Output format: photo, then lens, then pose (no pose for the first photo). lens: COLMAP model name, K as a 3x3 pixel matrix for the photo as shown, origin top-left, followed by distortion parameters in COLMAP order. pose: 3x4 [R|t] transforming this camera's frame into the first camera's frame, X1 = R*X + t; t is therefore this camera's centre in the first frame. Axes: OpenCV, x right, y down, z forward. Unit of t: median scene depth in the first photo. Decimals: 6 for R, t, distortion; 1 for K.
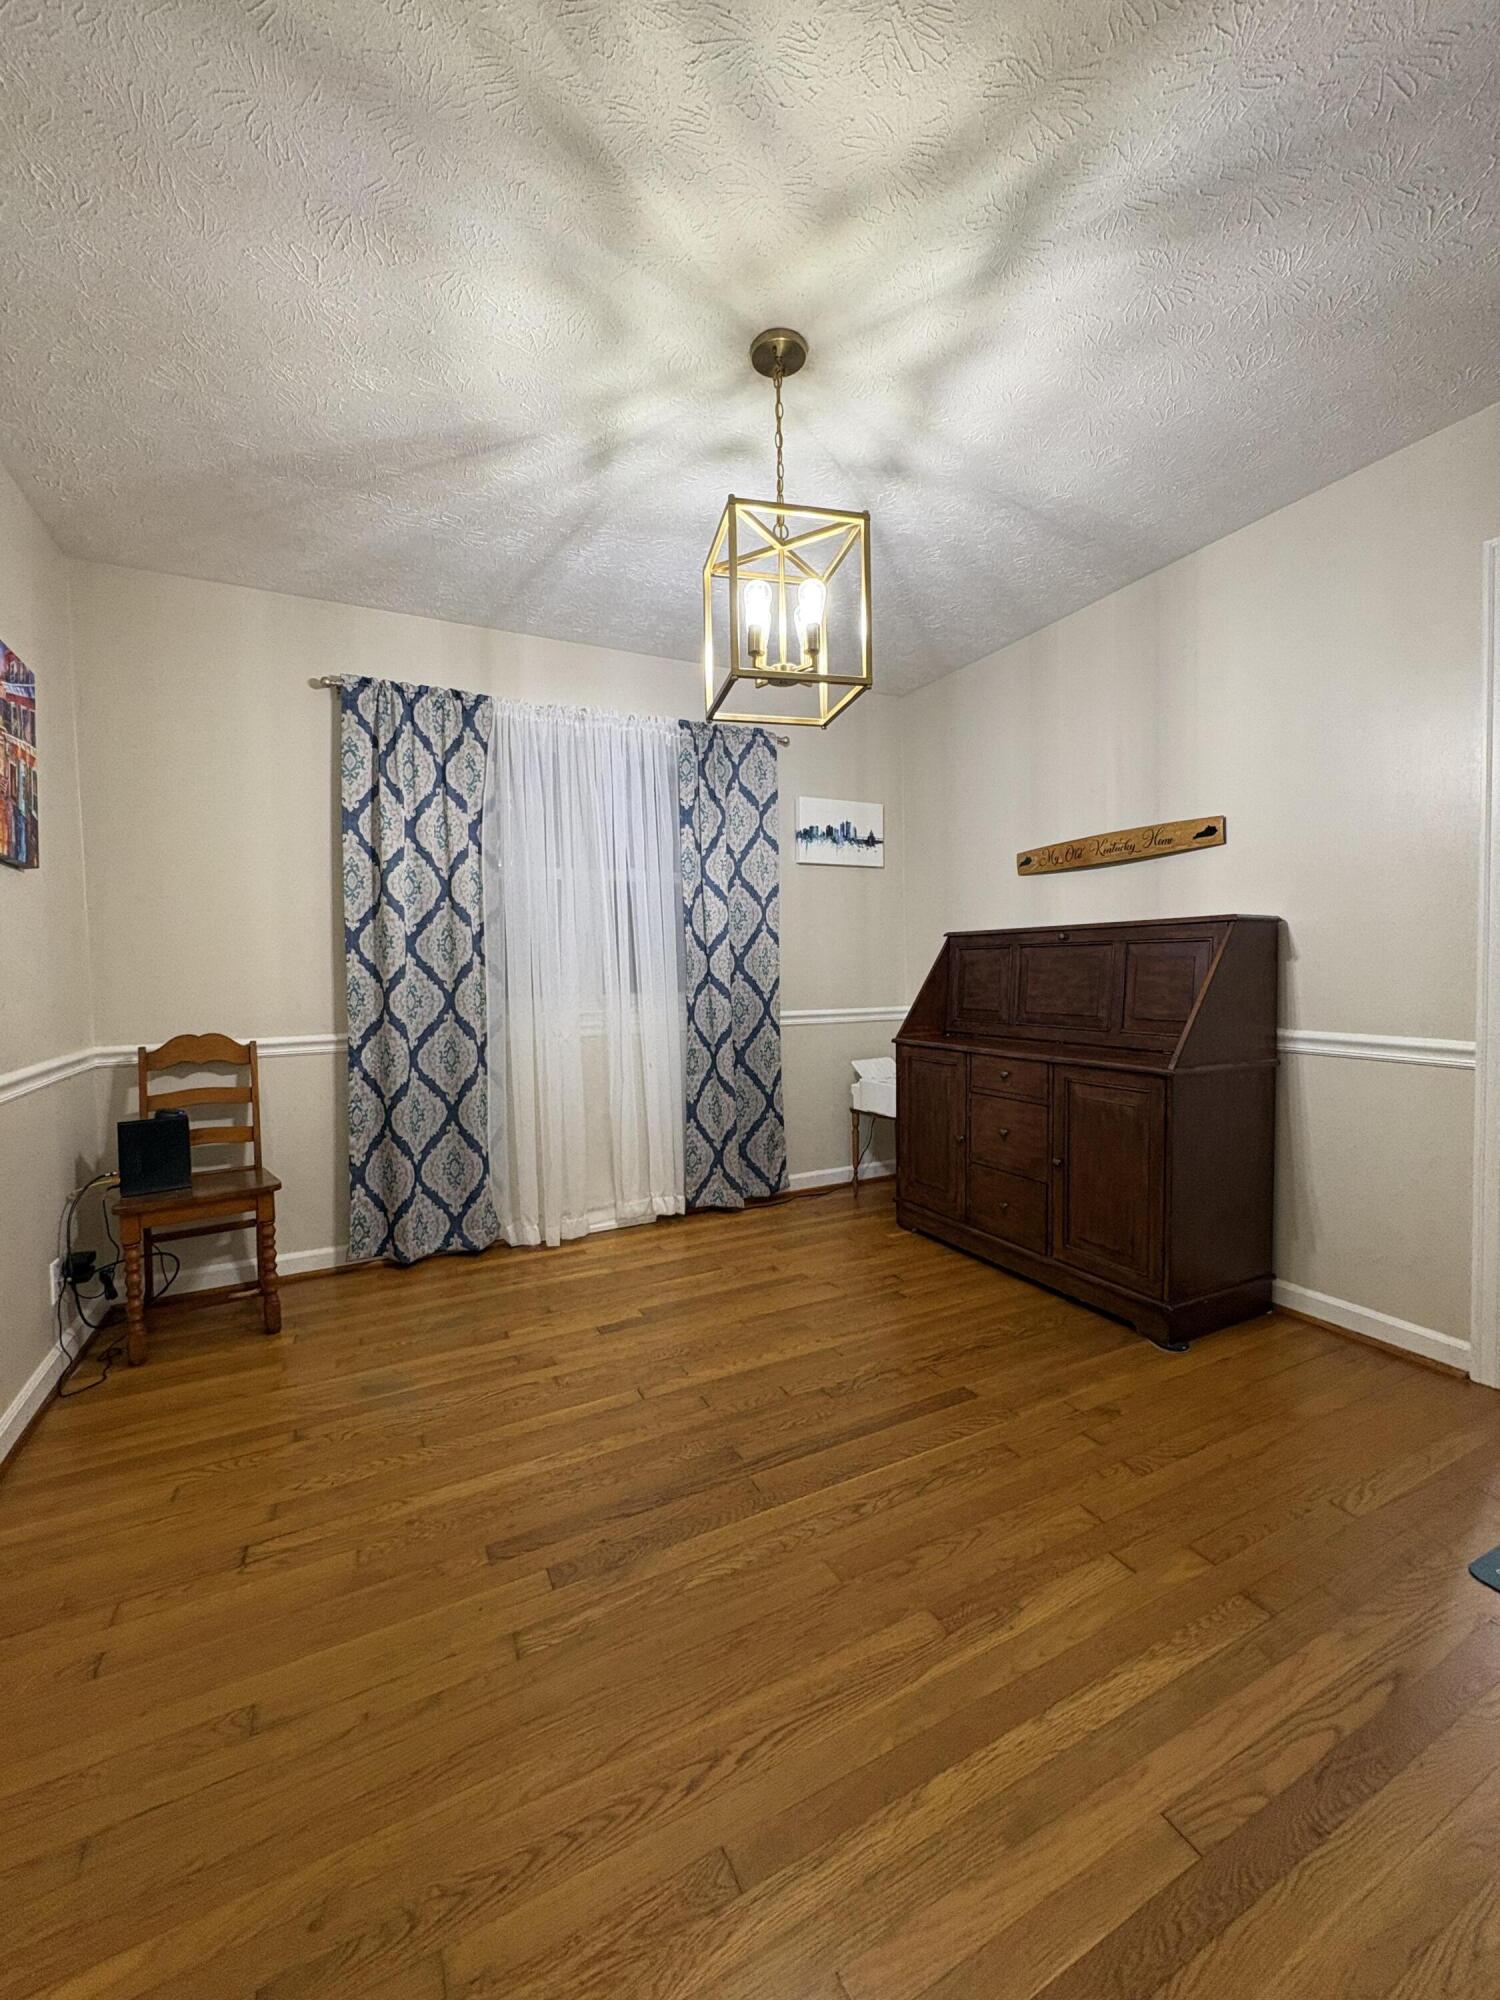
lens RADIAL K [[797.1, 0, 749.6], [0, 797.1, 1000.7], [0, 0, 1]] dist [-0.001183, -0.000181]
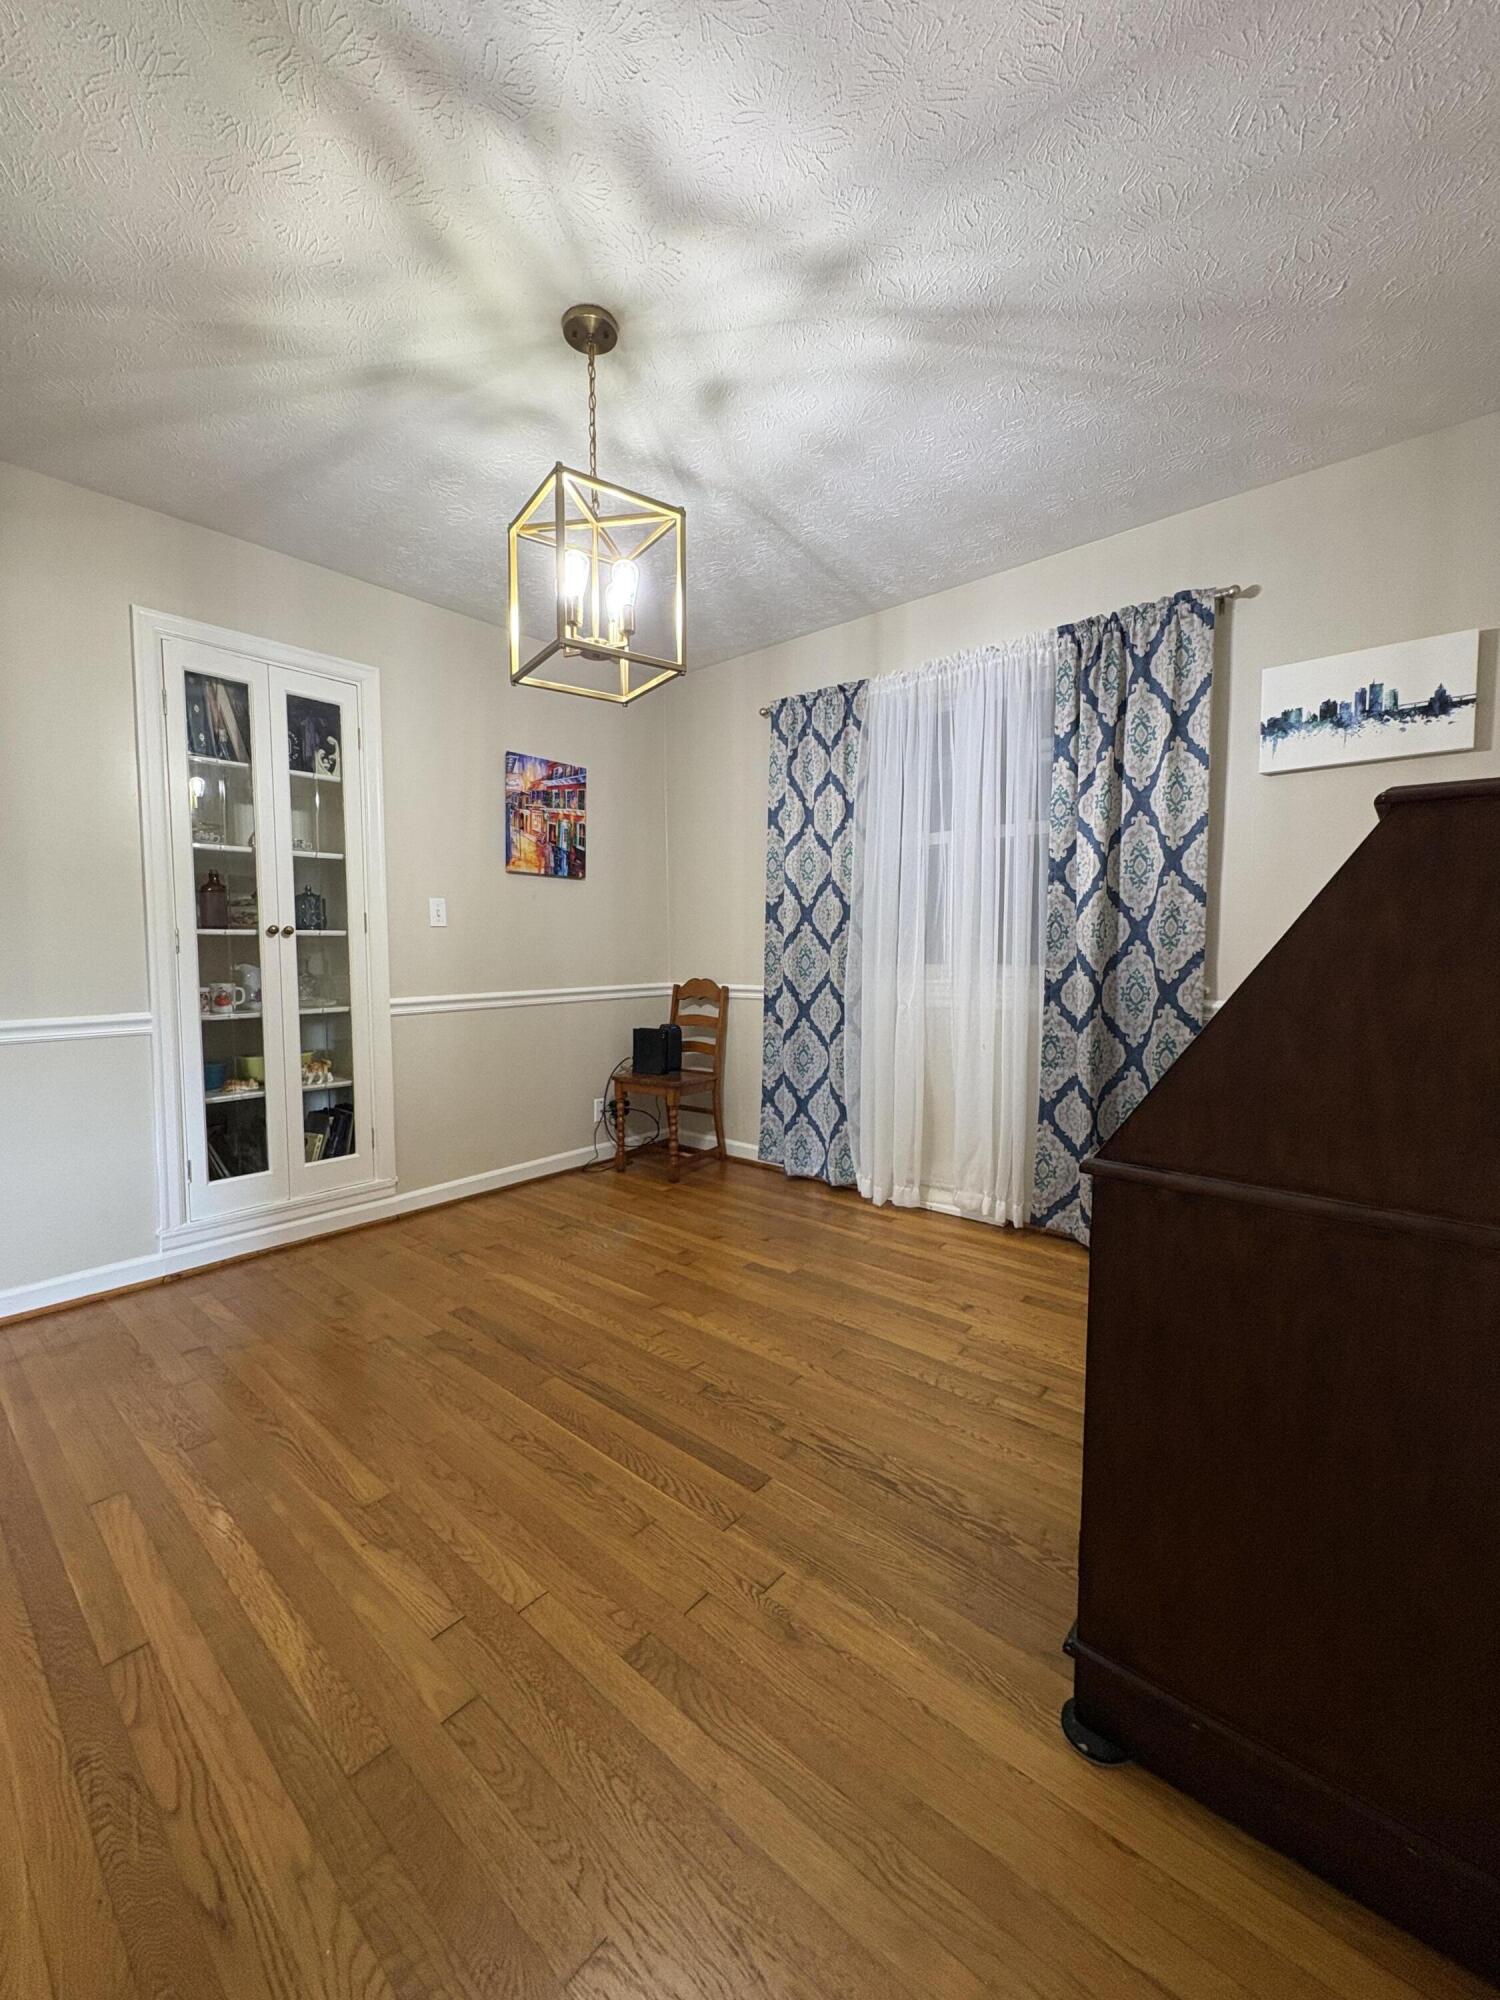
lens RADIAL K [[797.1, 0, 753.5], [0, 797.1, 1000.5], [0, 0, 1]] dist [-0.001183, -0.000181]
pose [[0.376736, 0.079877, -0.922870, 0.699649], [-0.042662, 0.996714, 0.068852, -0.022929], [0.925338, 0.013433, 0.378906, 0.510021]]
